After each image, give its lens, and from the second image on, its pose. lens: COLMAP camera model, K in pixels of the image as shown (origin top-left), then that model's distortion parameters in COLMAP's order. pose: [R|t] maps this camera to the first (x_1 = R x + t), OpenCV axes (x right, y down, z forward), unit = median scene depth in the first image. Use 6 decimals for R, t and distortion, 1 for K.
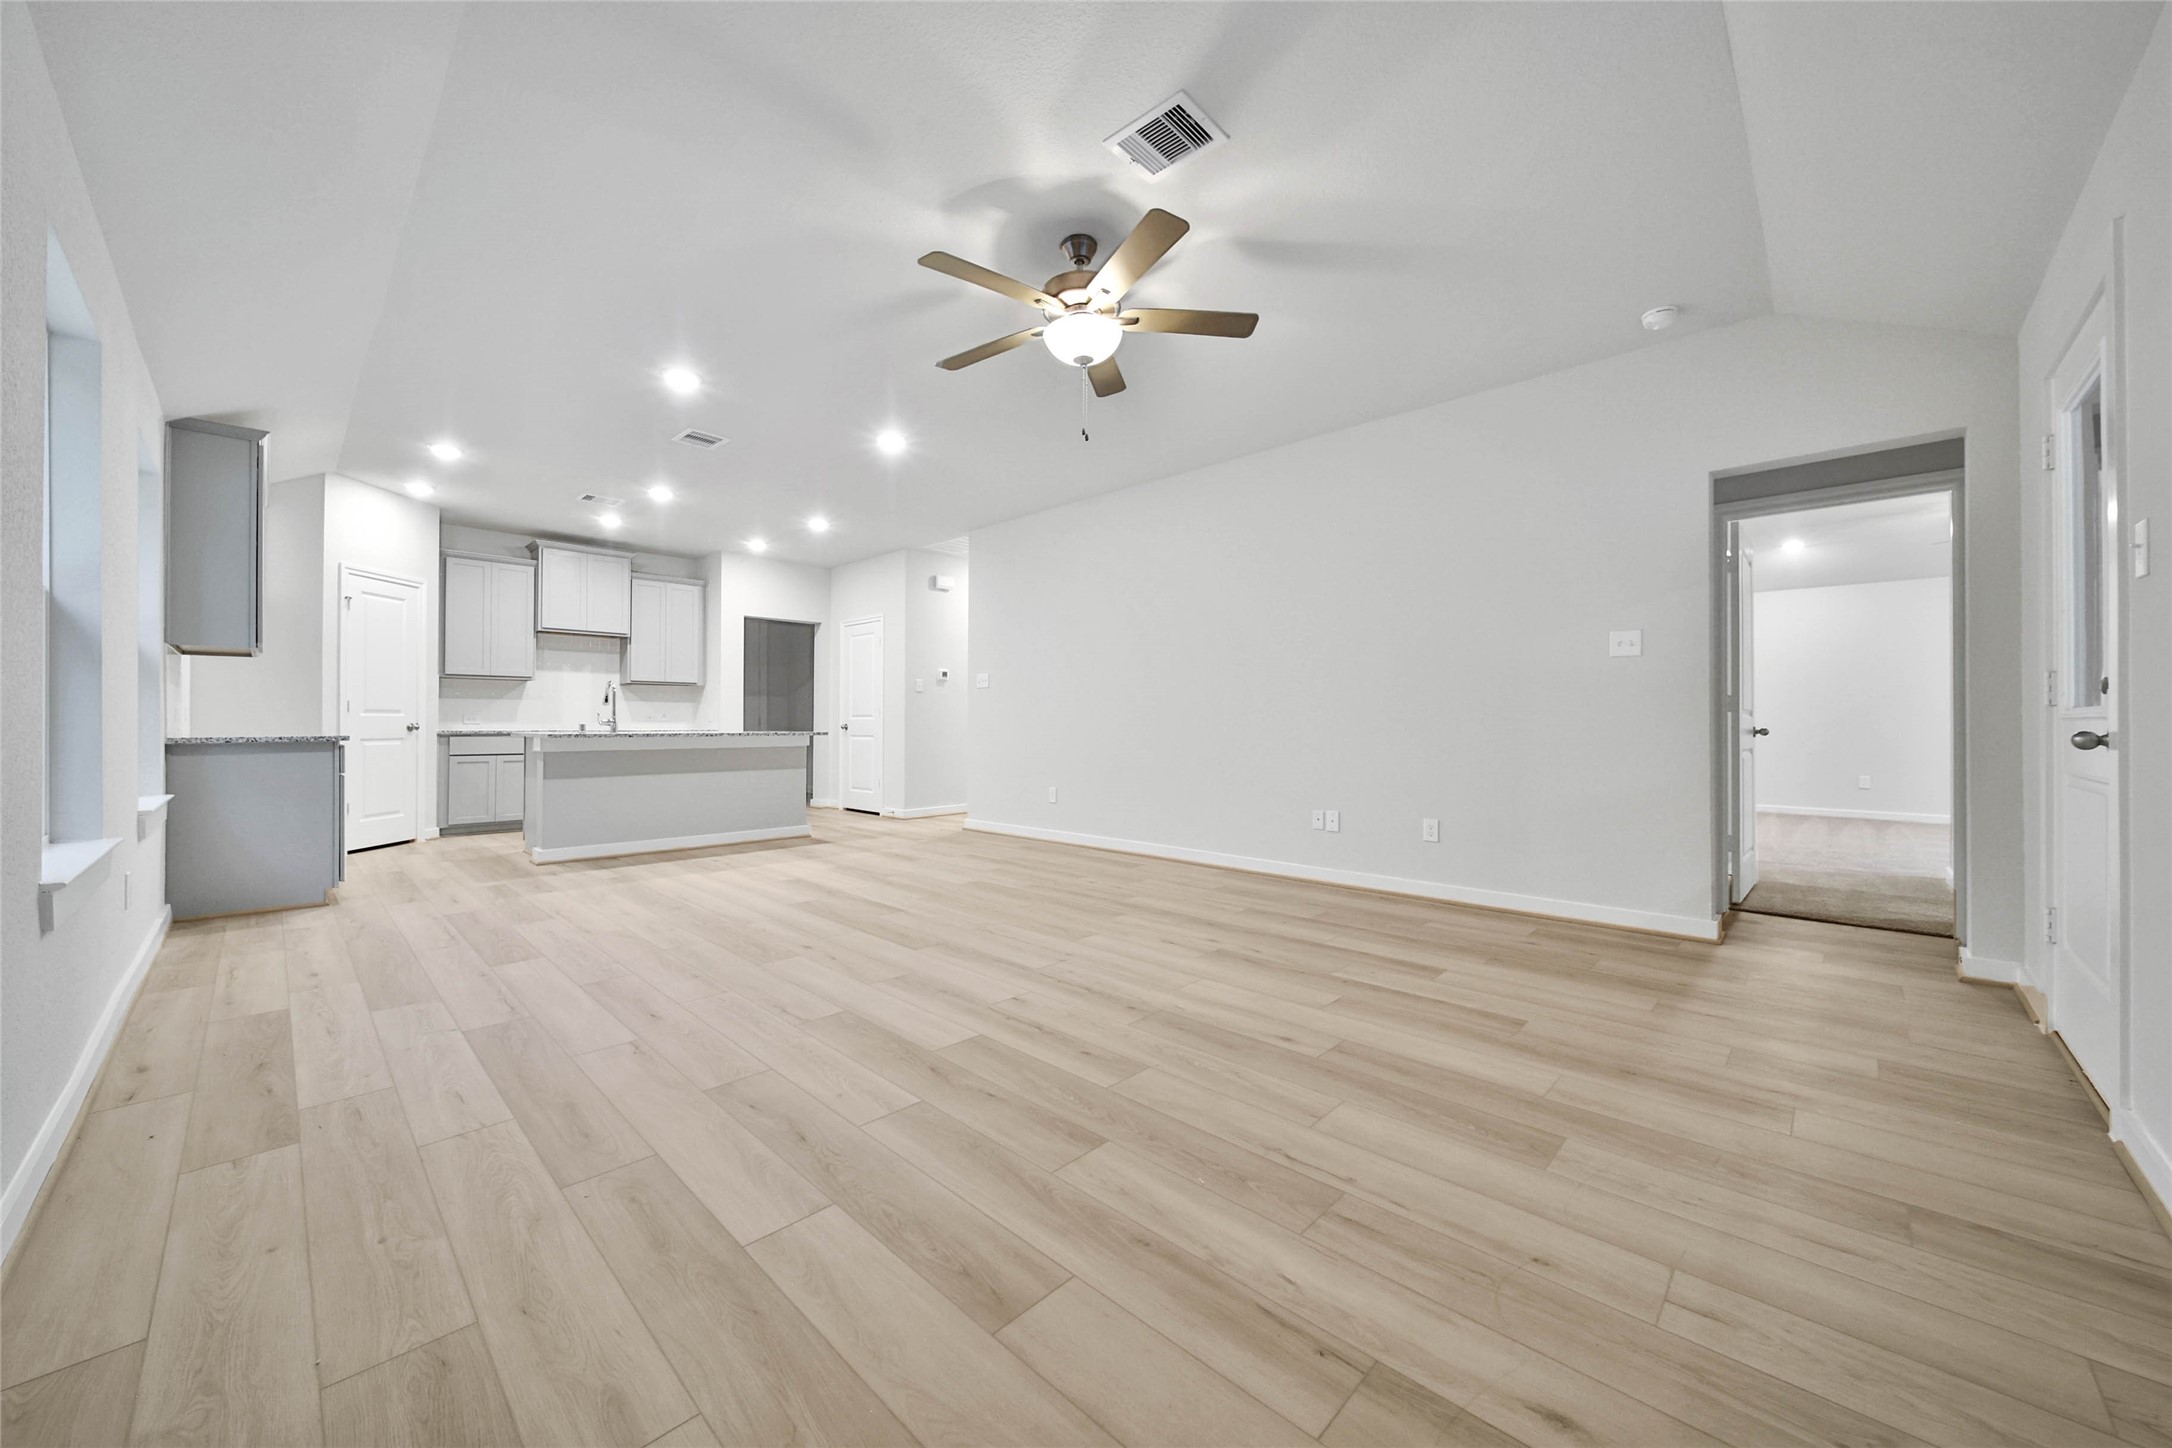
lens RADIAL K [[792.5, 0, 1086.4], [0, 792.5, 715.3], [0, 0, 1]] dist [0.000416, -0.000018]
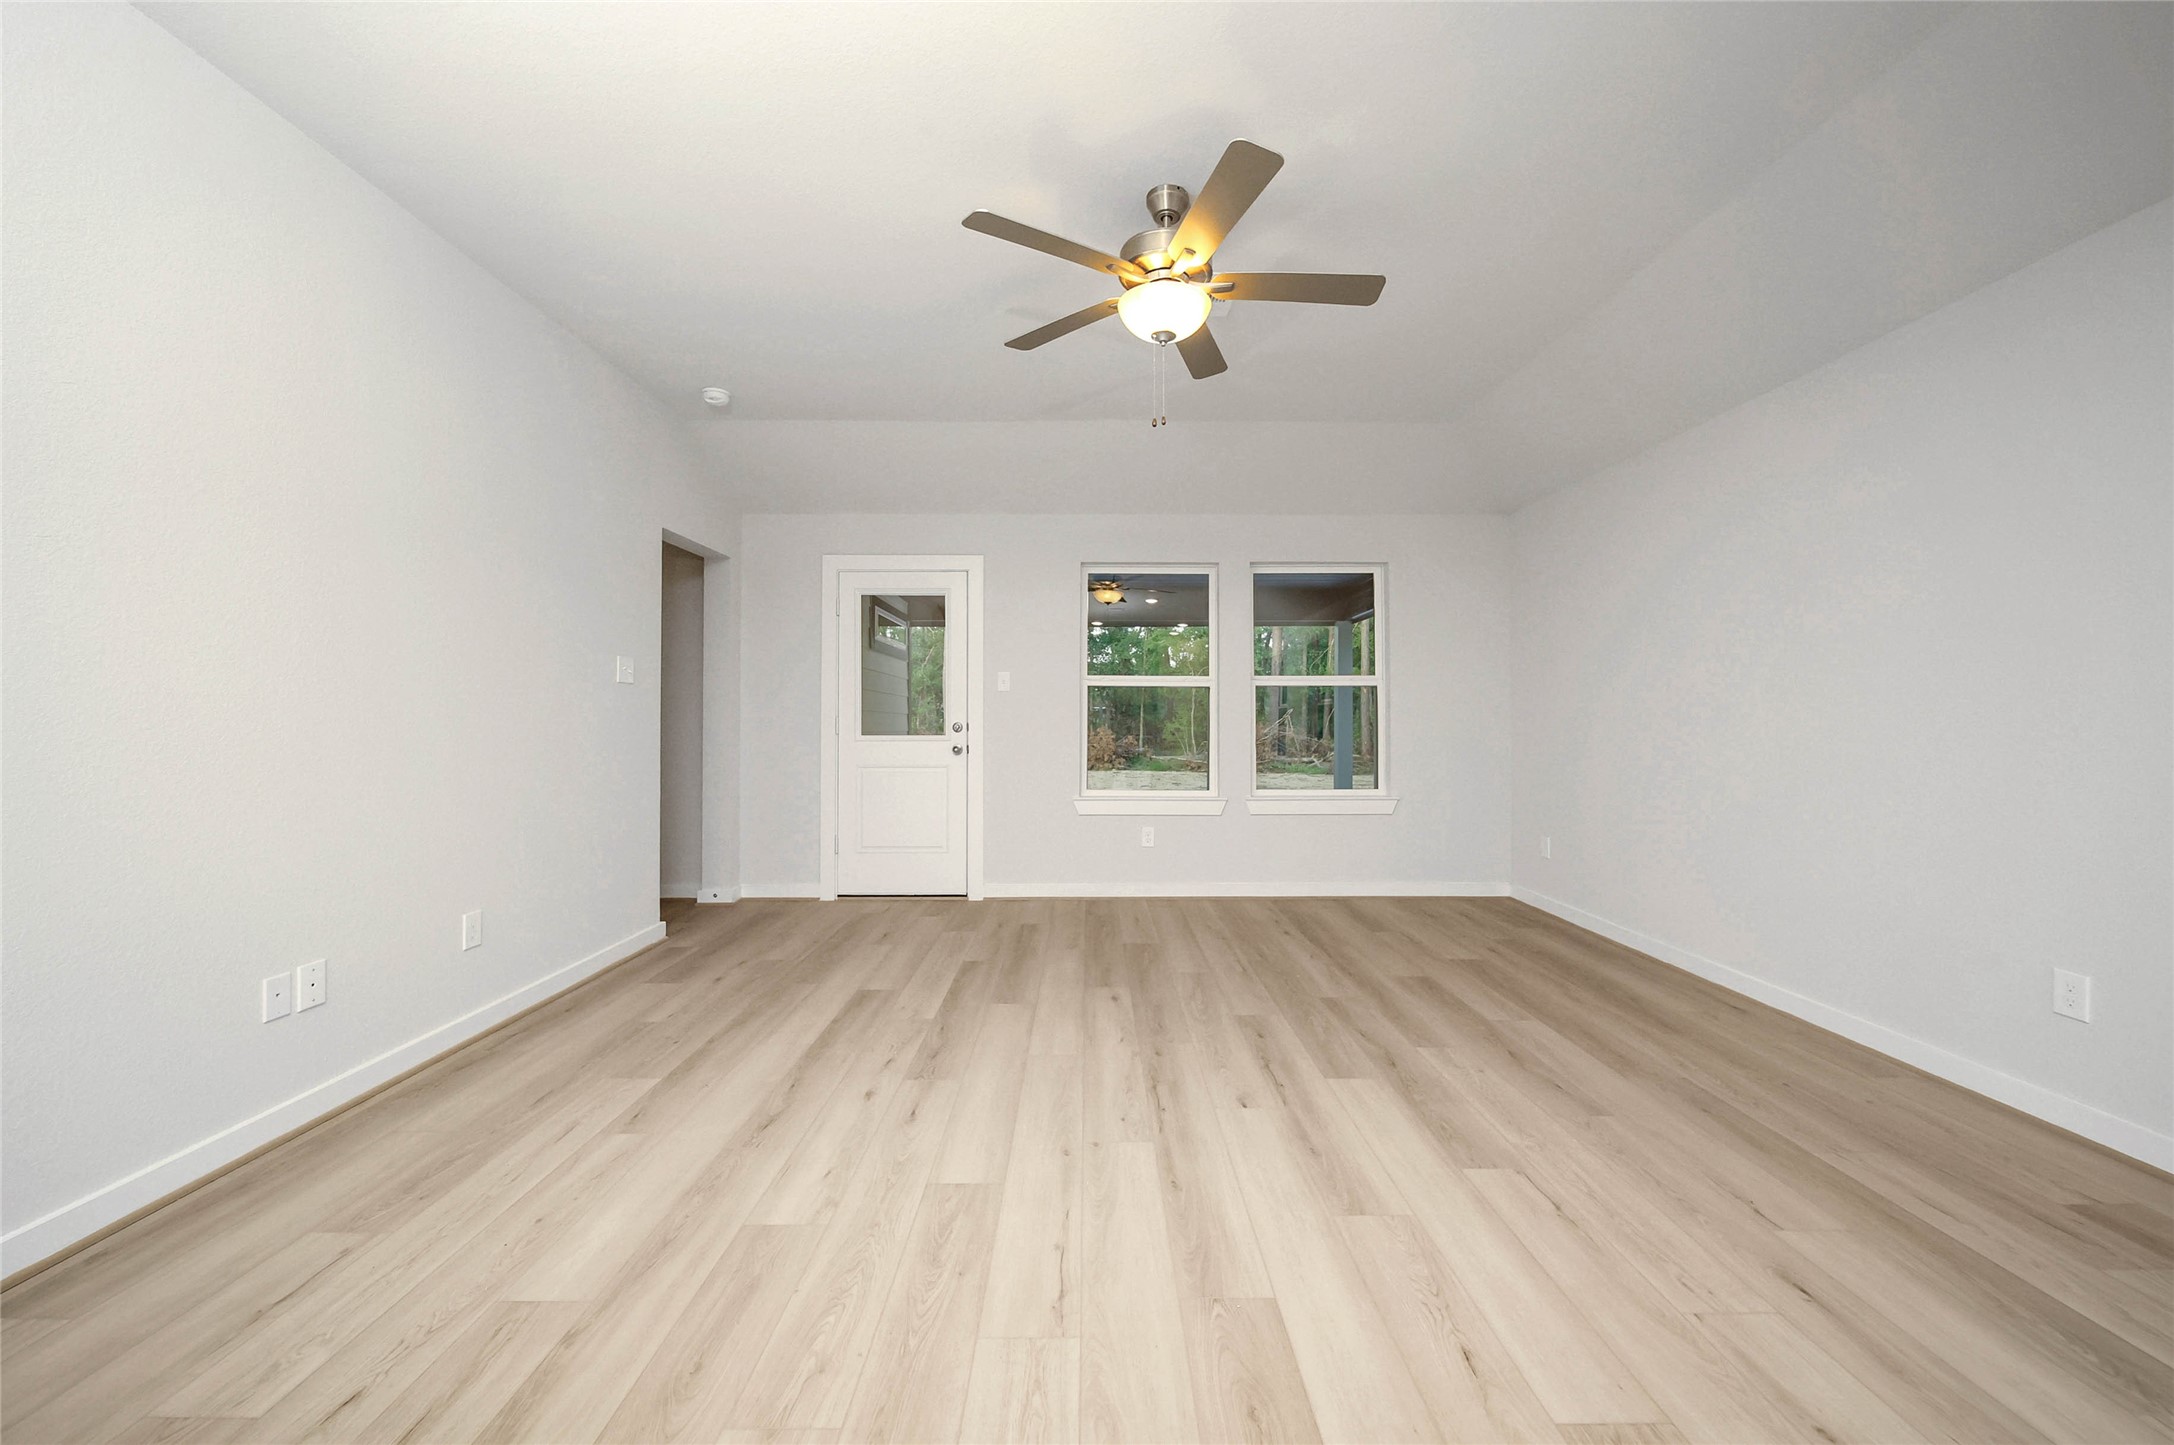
lens RADIAL K [[798.1, 0, 1087.0], [0, 798.1, 722.5], [0, 0, 1]] dist [0.000638, 0.000088]
pose [[-0.699732, -0.002456, 0.714401, -0.258900], [-0.006178, 0.999978, -0.002613, -0.015797], [-0.714379, -0.006242, -0.699732, 0.778548]]
